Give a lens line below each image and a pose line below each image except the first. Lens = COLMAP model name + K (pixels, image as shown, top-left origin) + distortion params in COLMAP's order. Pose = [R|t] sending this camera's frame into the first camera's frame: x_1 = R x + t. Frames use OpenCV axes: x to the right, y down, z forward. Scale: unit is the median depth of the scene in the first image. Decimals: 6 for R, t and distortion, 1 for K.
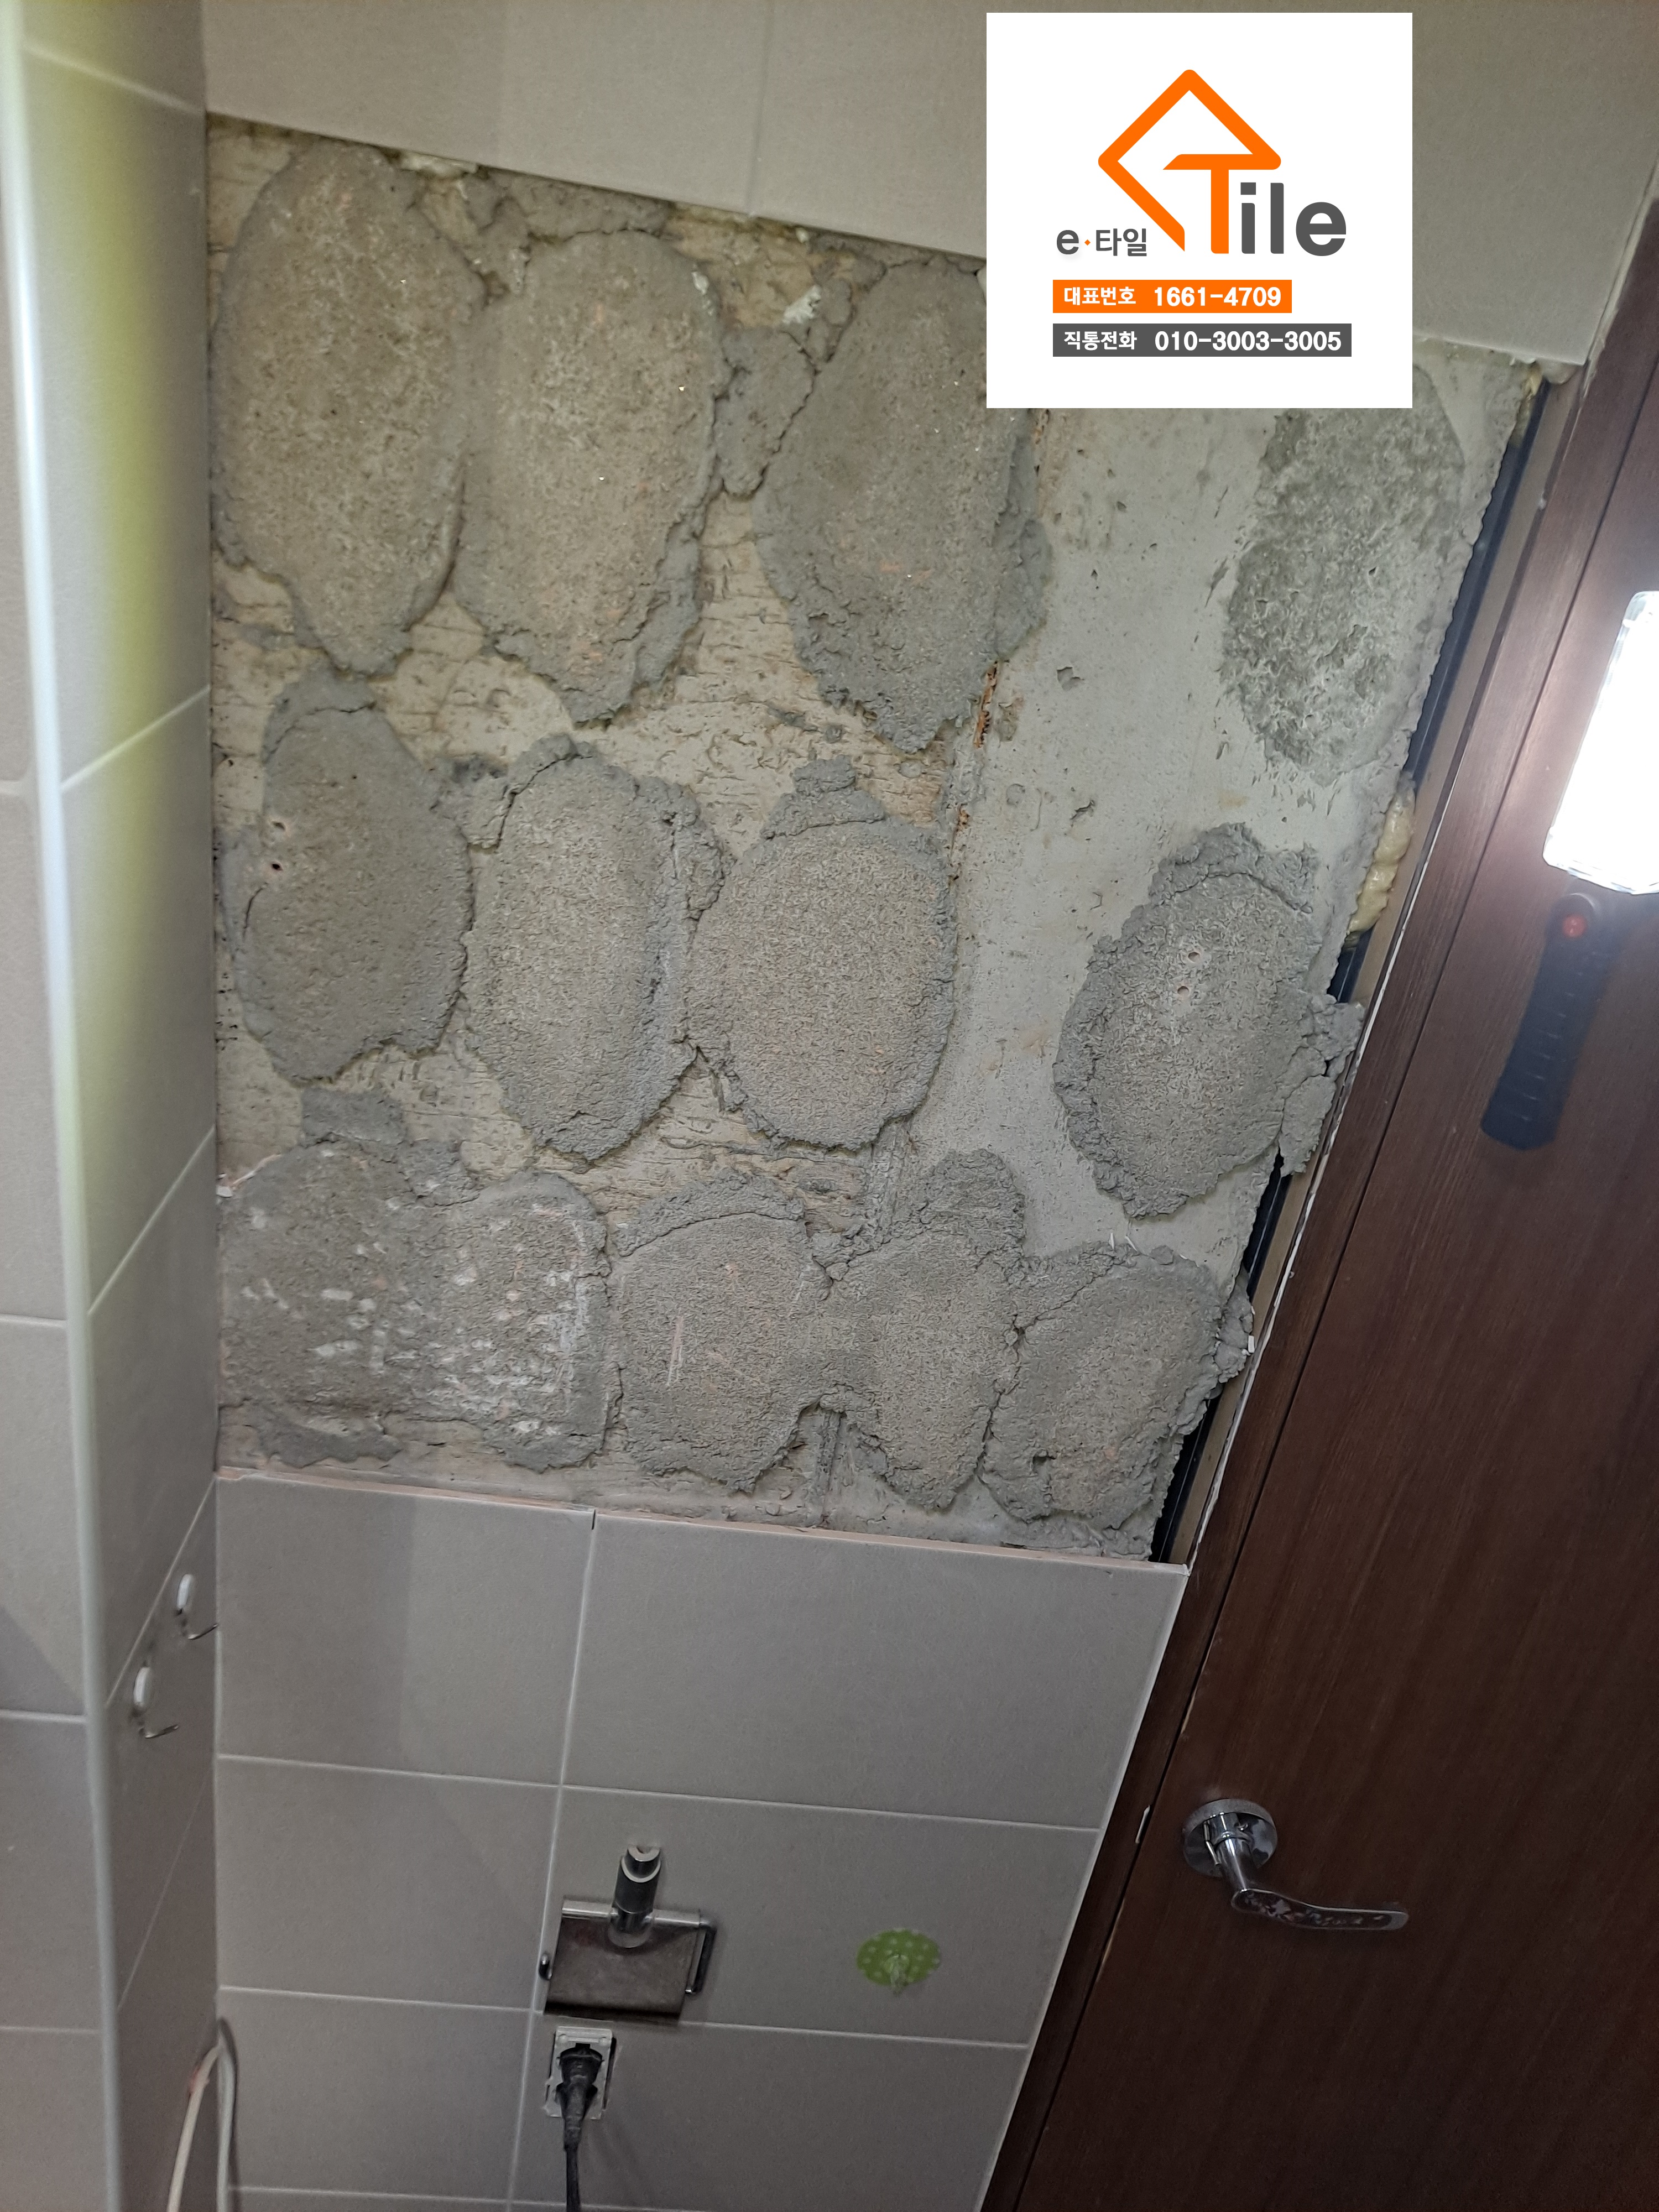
lens RADIAL K [[1611.1, 0, 829.5], [0, 1611.1, 1106.0], [0, 0, 1]] dist [0.041030, -0.050457]
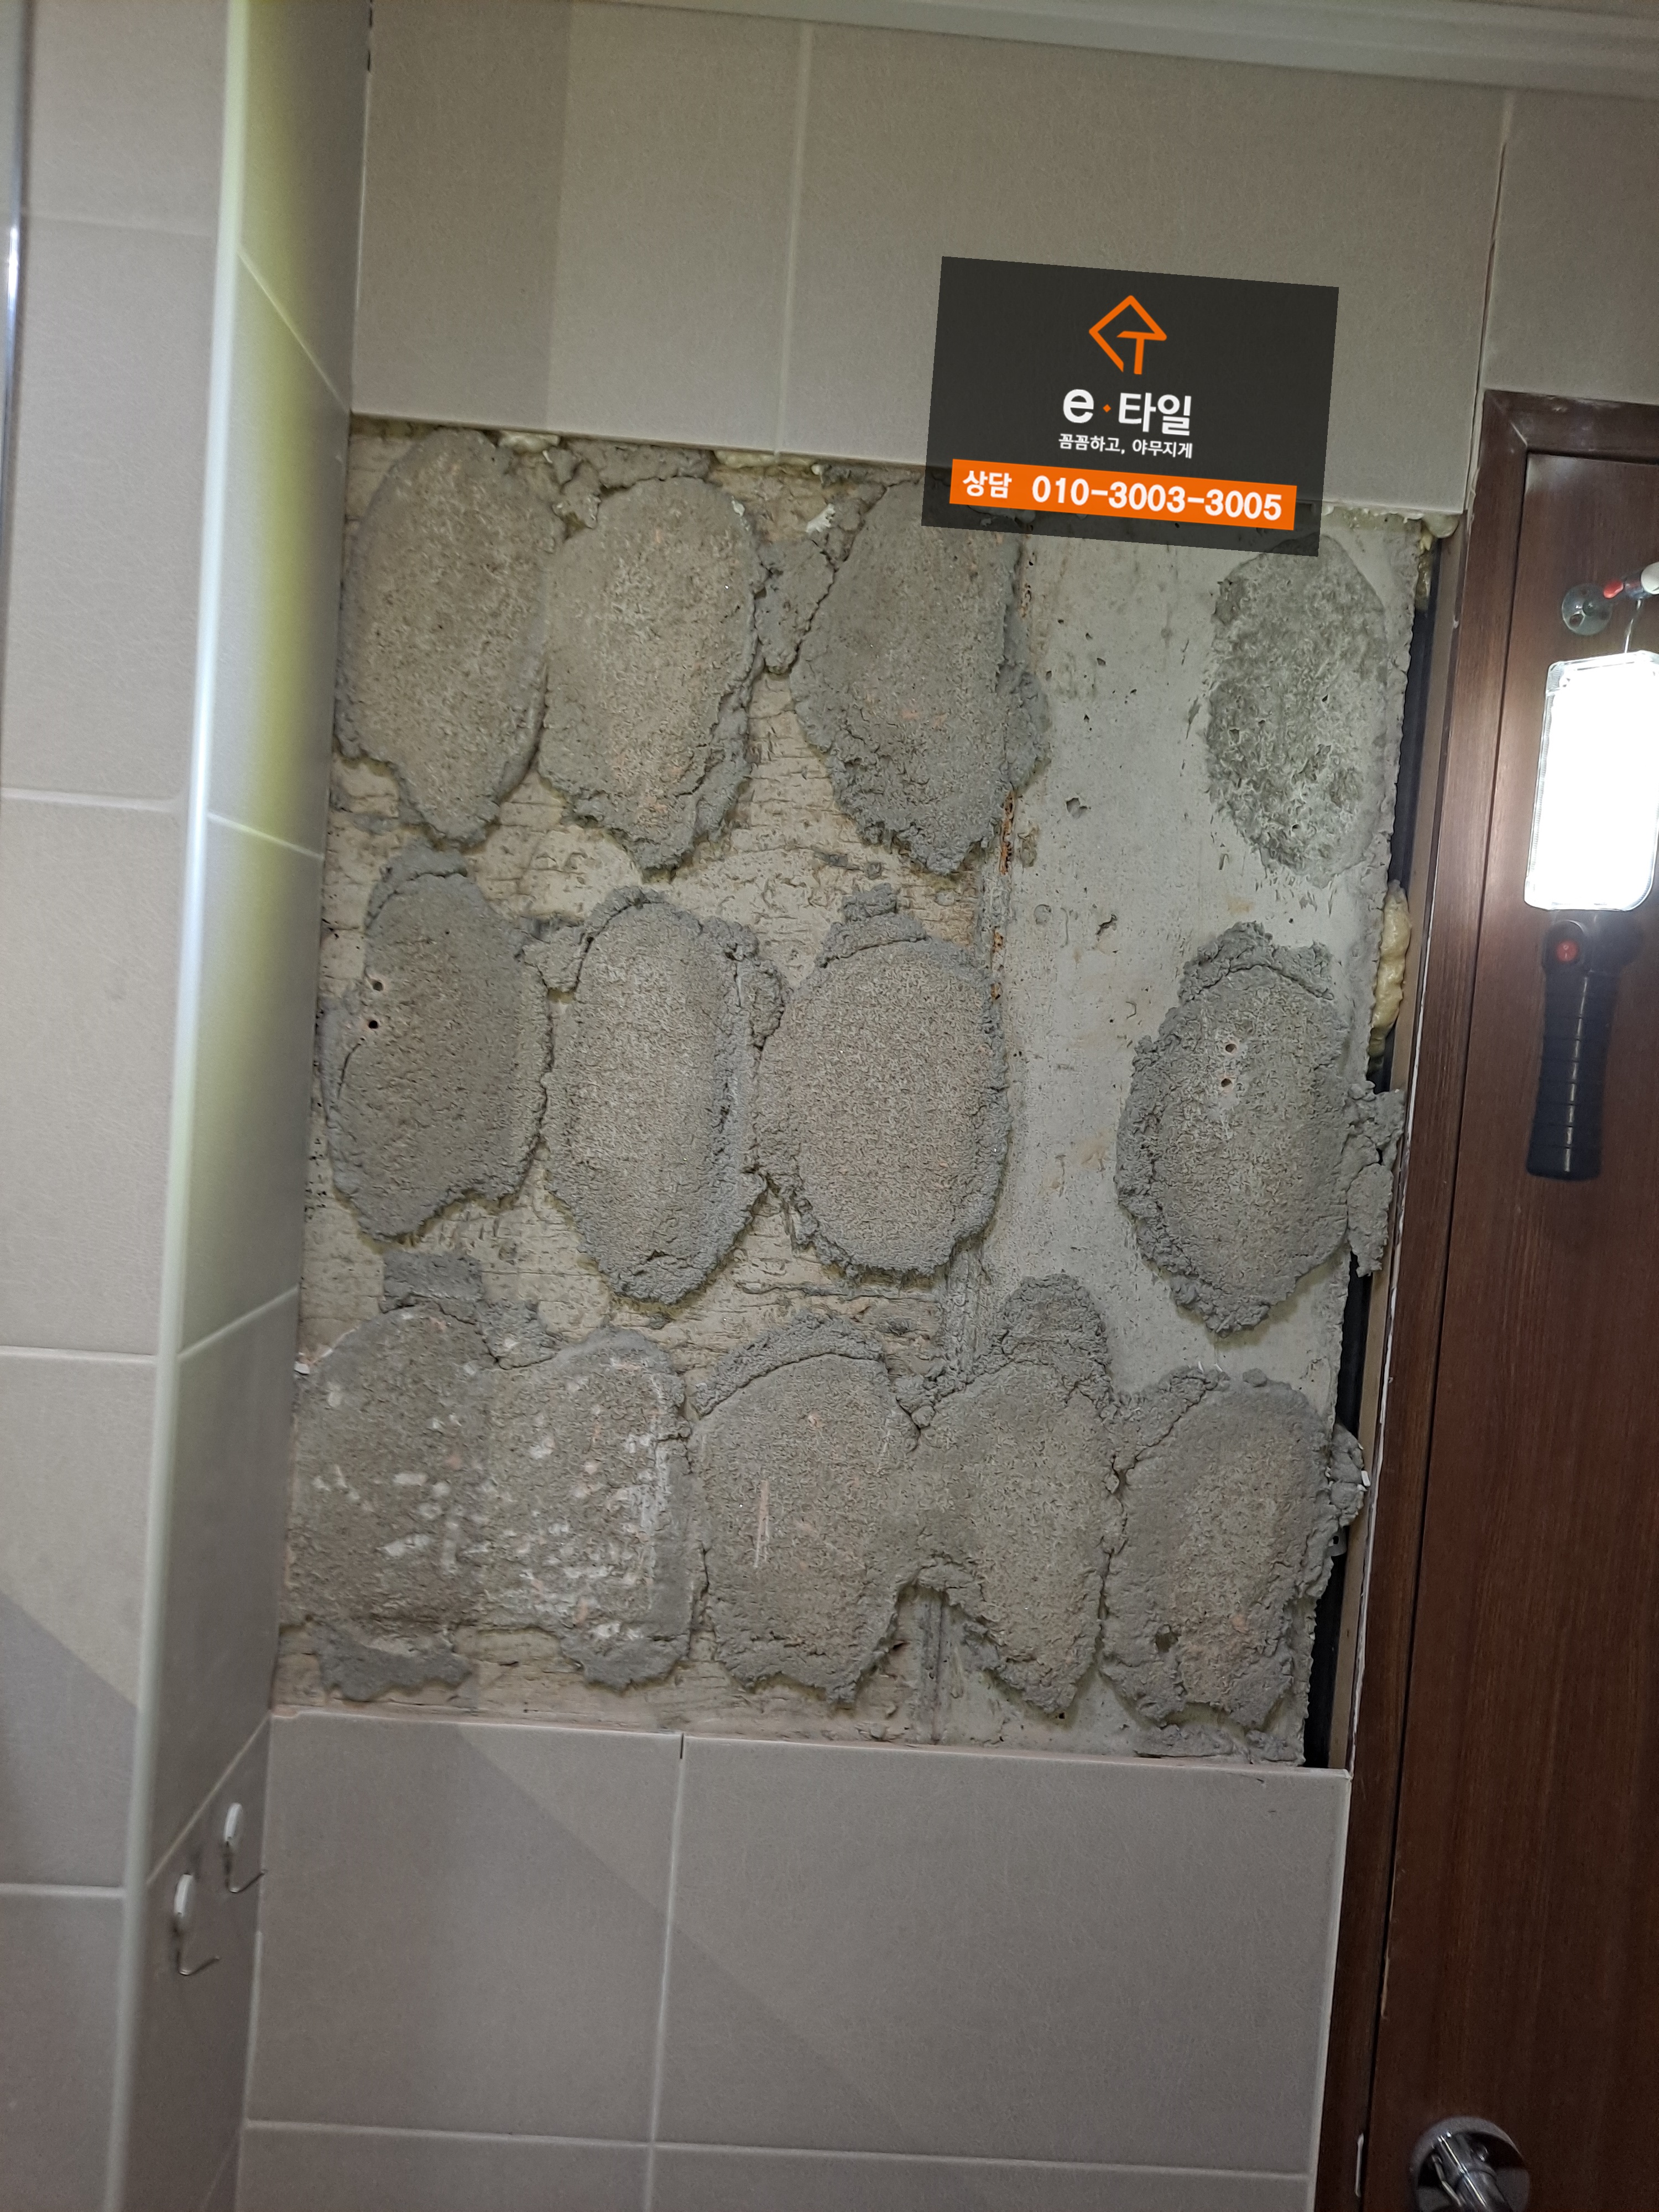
lens RADIAL K [[1611.1, 0, 829.5], [0, 1611.1, 1106.0], [0, 0, 1]] dist [0.041030, -0.050457]
pose [[0.996592, -0.082482, 0.001329, -0.041513], [0.076338, 0.916005, -0.393837, 0.343819], [0.031267, 0.392596, 0.919179, 0.035184]]
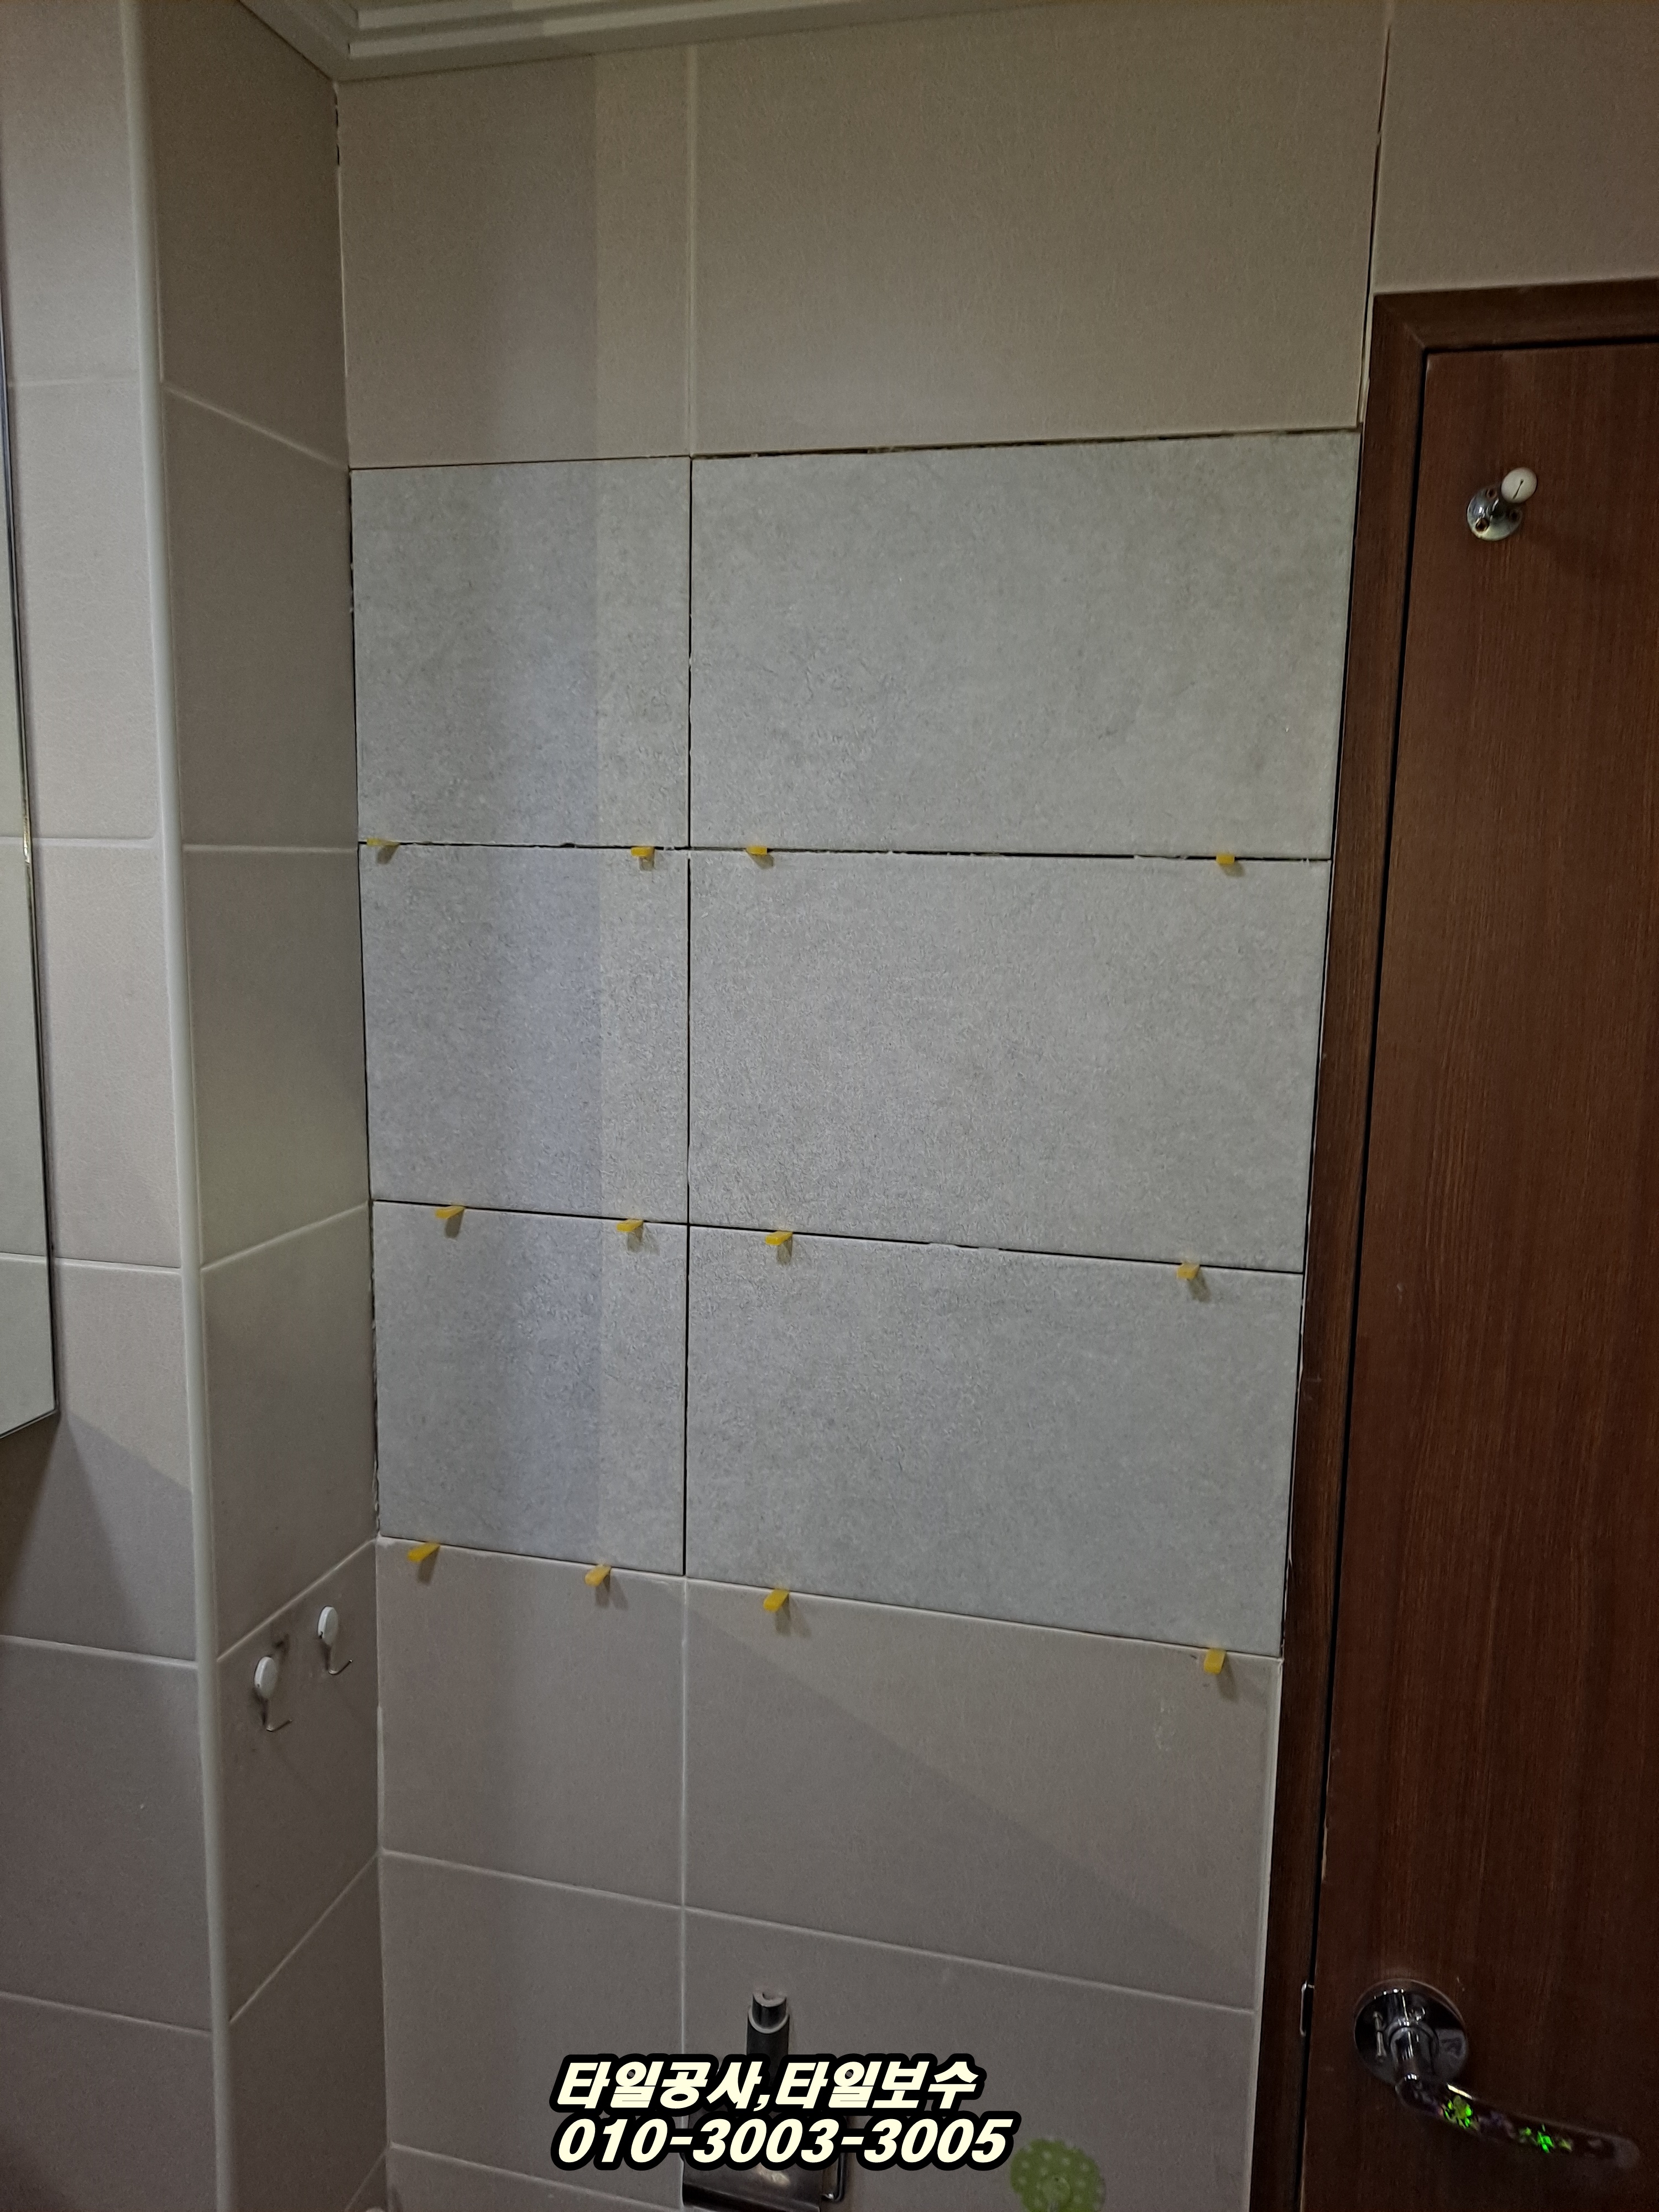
lens RADIAL K [[1611.1, 0, 829.5], [0, 1611.1, 1106.0], [0, 0, 1]] dist [0.041030, -0.050457]
pose [[0.951947, -0.097068, -0.290472, 0.336164], [-0.001552, 0.946902, -0.321517, 0.351851], [0.306258, 0.306518, 0.901250, -0.037074]]
